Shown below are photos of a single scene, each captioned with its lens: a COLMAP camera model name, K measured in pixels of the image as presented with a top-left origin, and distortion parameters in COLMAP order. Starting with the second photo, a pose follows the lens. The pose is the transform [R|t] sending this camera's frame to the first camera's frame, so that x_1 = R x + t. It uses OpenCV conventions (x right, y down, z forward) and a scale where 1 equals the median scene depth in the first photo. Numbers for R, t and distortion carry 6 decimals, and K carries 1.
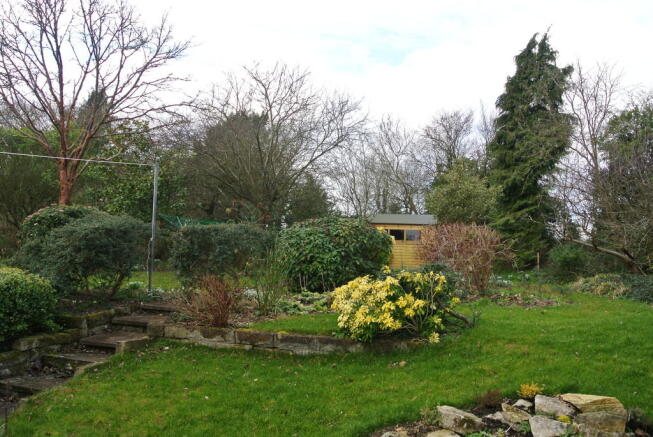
lens RADIAL K [[500.6, 0, 326.5], [0, 500.6, 218.5], [0, 0, 1]] dist [-0.059501, 0.008051]
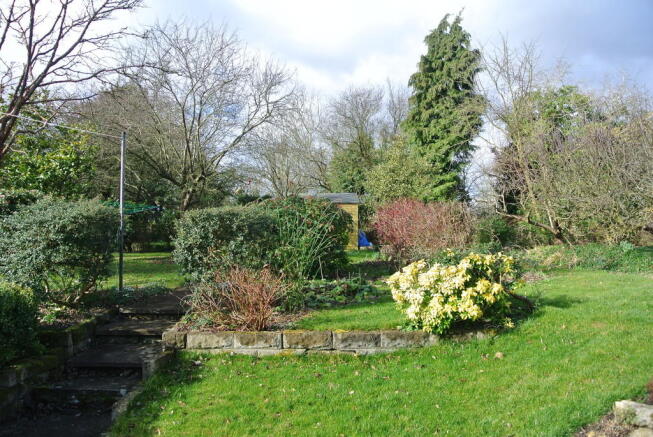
lens RADIAL K [[500.6, 0, 326.5], [0, 500.6, 218.5], [0, 0, 1]] dist [-0.059501, 0.008051]
pose [[0.969383, -0.029783, 0.243739, -0.313194], [0.019759, 0.998859, 0.043467, -0.003588], [-0.244756, -0.037320, 0.968866, 0.174911]]
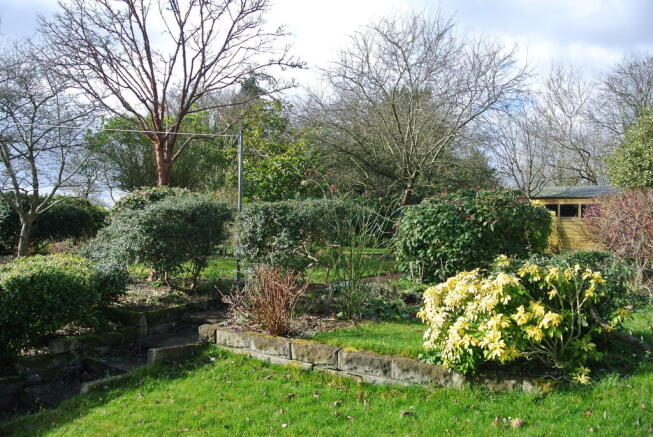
lens RADIAL K [[500.6, 0, 326.5], [0, 500.6, 218.5], [0, 0, 1]] dist [-0.059501, 0.008051]
pose [[0.942033, -0.024204, -0.334647, 0.120683], [0.036521, 0.998865, 0.030563, 0.020021], [0.333528, -0.041013, 0.941848, 0.325638]]
